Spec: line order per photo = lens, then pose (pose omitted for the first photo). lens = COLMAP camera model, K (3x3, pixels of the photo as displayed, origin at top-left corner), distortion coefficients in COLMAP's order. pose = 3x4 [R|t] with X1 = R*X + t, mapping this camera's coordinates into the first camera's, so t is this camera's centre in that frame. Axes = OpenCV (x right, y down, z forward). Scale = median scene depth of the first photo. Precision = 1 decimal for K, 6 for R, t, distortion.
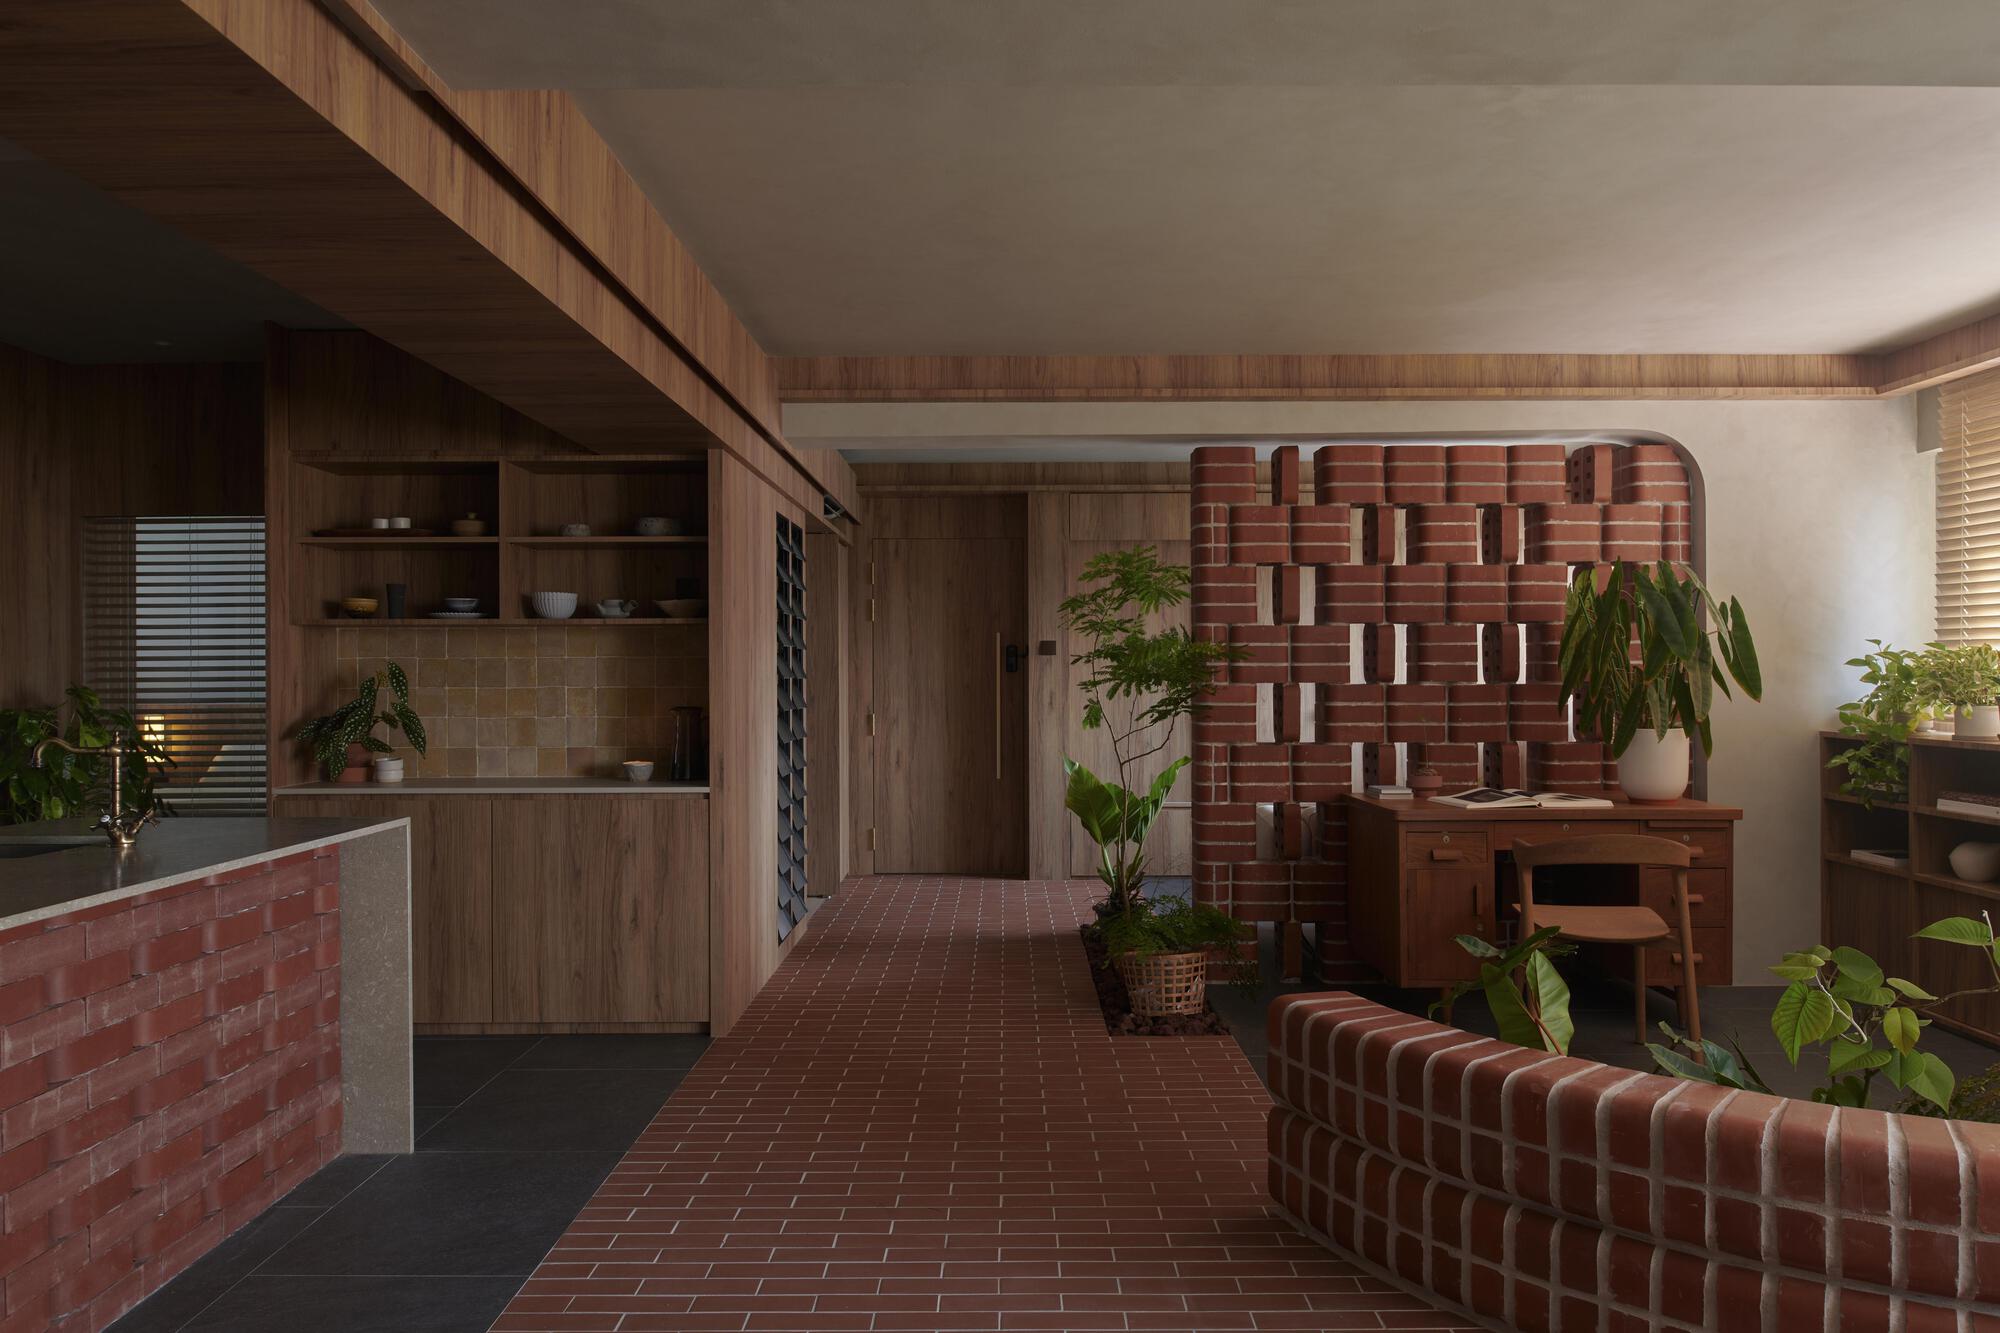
lens RADIAL K [[1388.6, 0, 1000.0], [0, 1388.6, 666.5], [0, 0, 1]] dist [-0.009161, -0.001947]
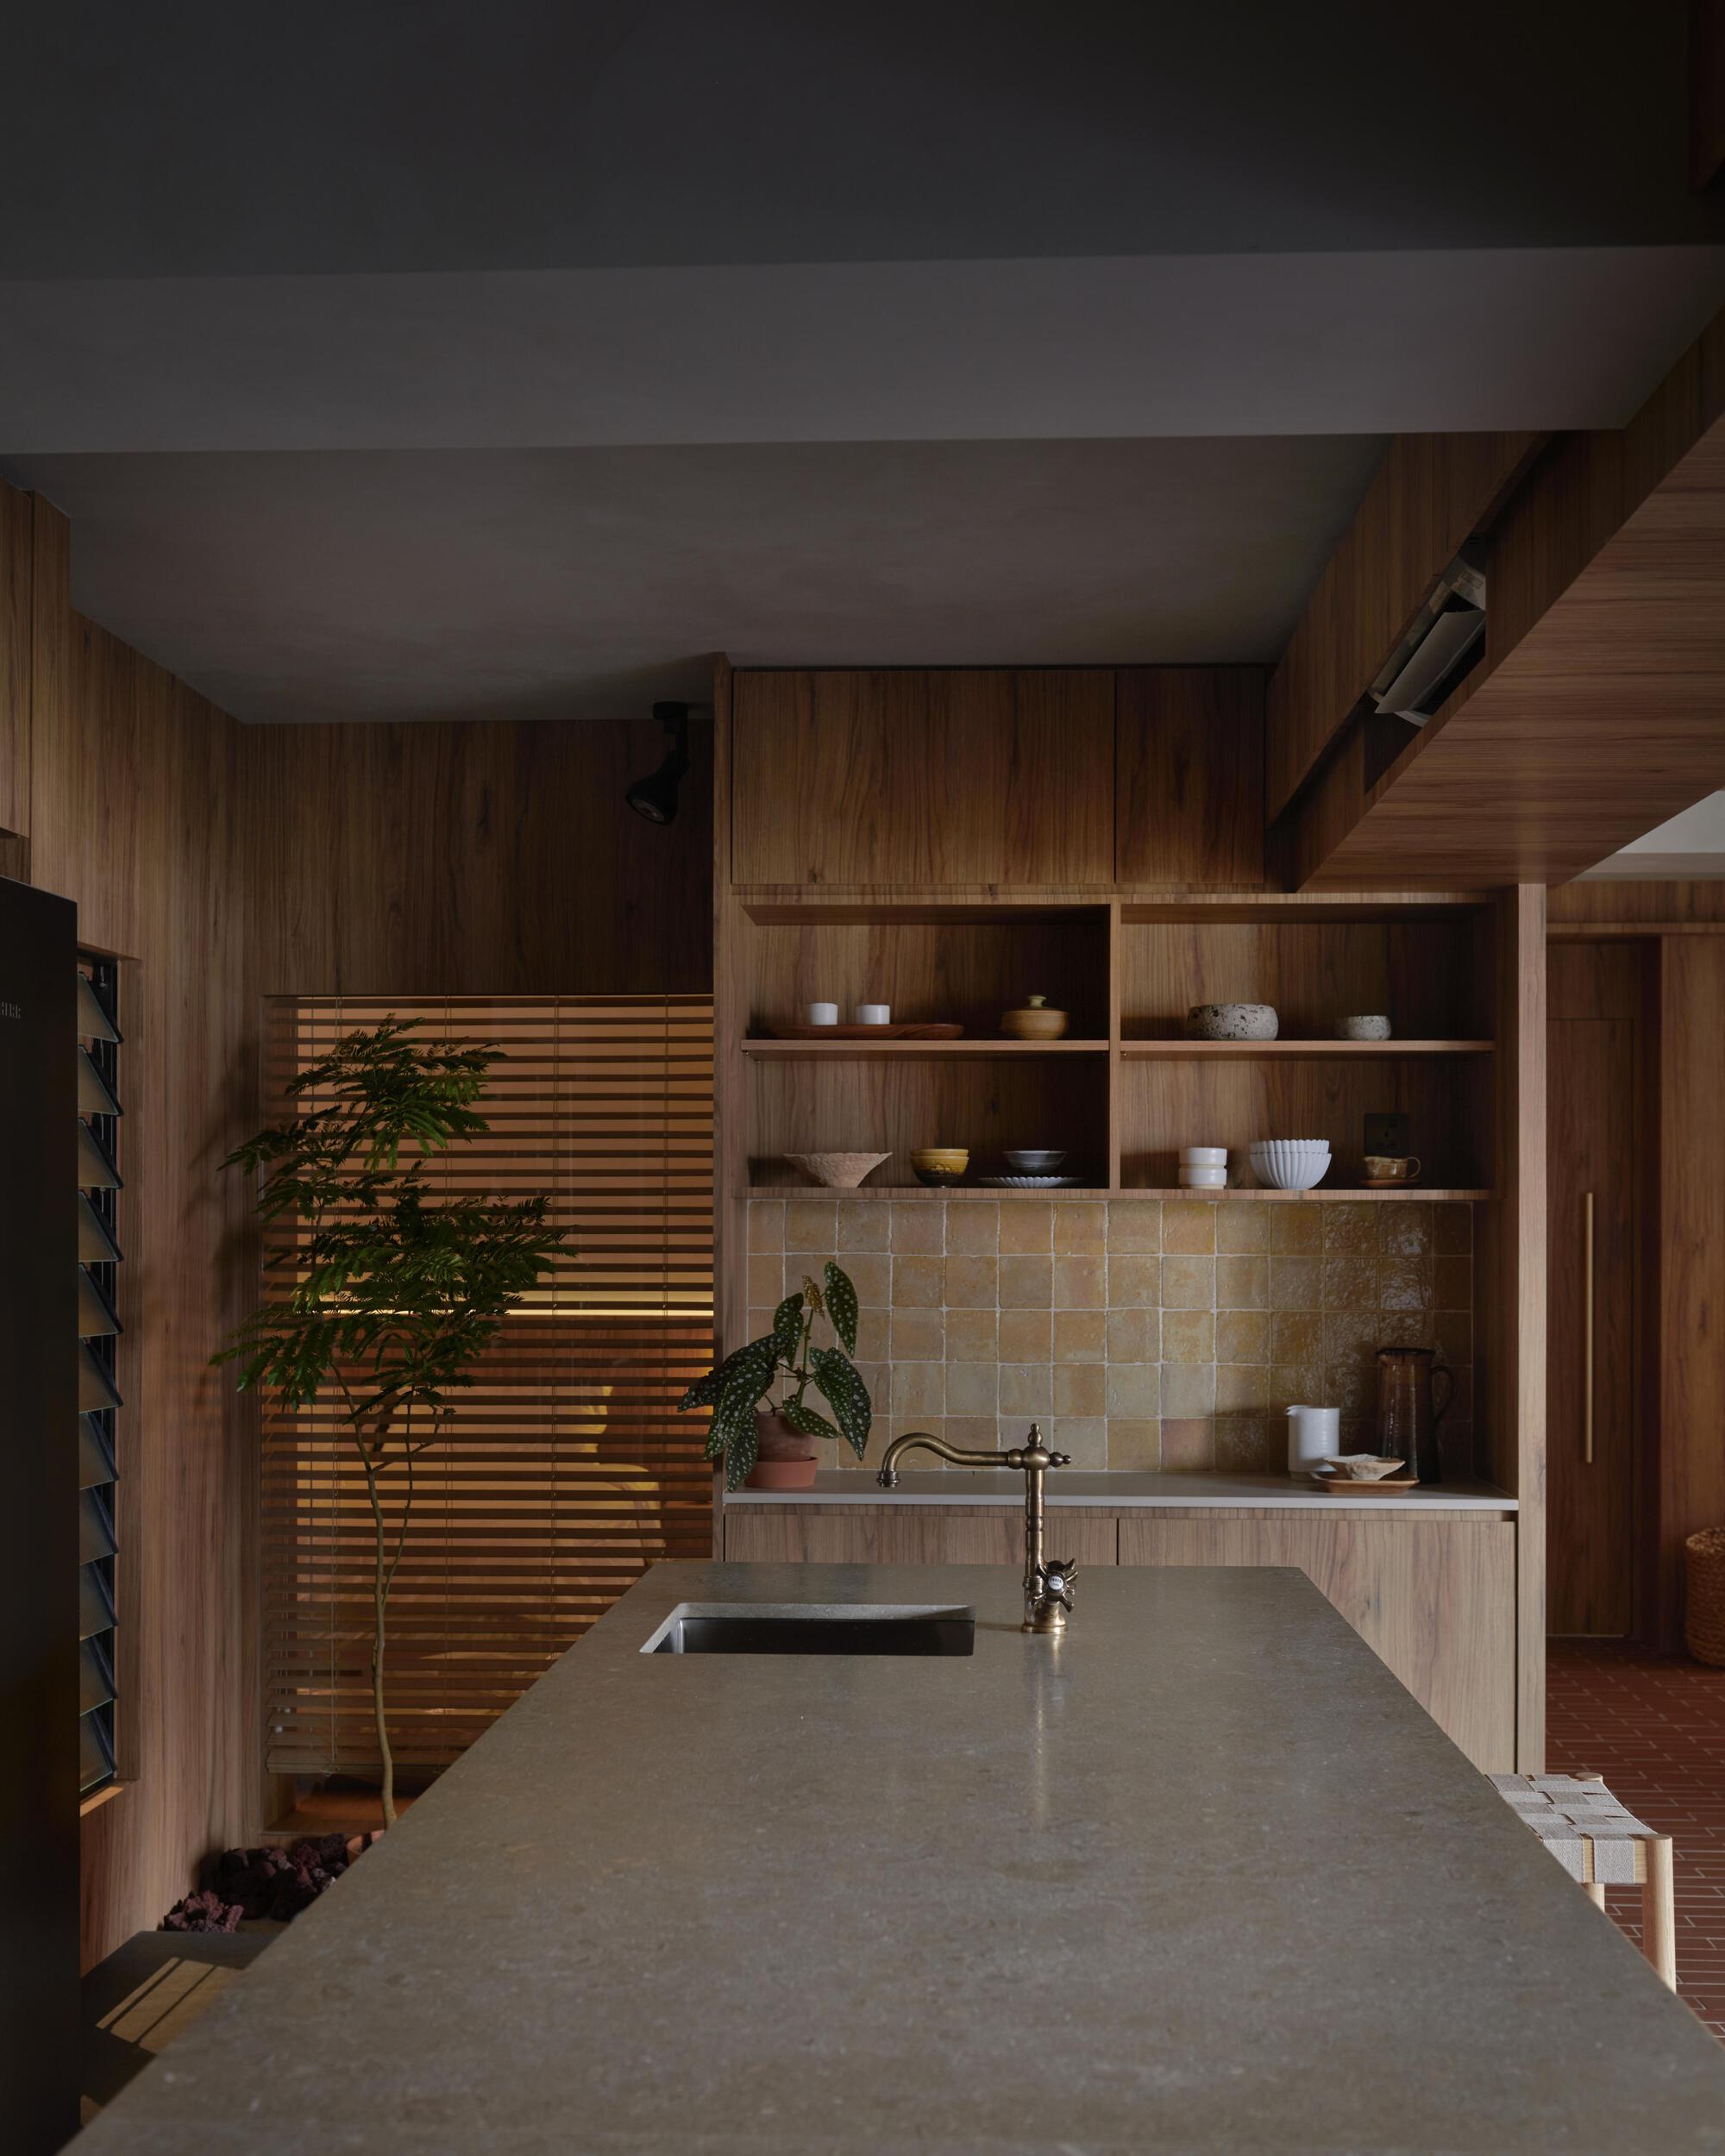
lens RADIAL K [[2548.6, 0, 862.5], [0, 2548.6, 1078.0], [0, 0, 1]] dist [-0.023356, -0.008388]
pose [[0.998591, 0.002291, -0.053012, -0.397404], [-0.005212, 0.998471, -0.055031, -0.021268], [0.052805, 0.055230, 0.997076, -0.018658]]
